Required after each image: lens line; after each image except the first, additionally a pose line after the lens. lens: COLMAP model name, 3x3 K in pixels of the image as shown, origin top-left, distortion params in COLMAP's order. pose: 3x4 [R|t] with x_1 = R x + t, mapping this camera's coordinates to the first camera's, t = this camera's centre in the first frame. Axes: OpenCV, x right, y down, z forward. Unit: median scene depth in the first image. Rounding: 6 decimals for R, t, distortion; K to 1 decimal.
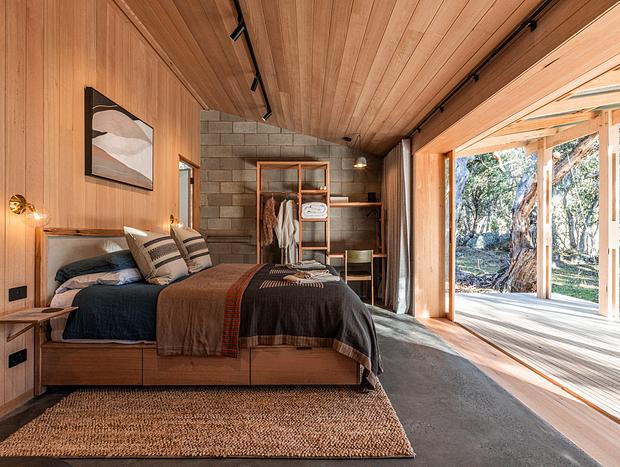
lens RADIAL K [[314.6, 0, 308.1], [0, 314.6, 231.6], [0, 0, 1]] dist [0.004499, 0.002062]
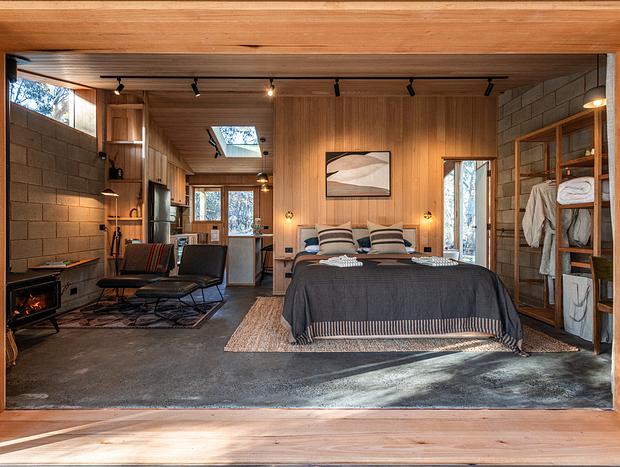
lens RADIAL K [[314.6, 0, 305.8], [0, 314.6, 226.9], [0, 0, 1]] dist [0.004499, 0.002062]
pose [[0.008551, 0.002879, -0.999959, 1.007648], [0.006369, 0.999975, 0.002934, -0.000671], [0.999943, -0.006394, 0.008532, 0.686370]]
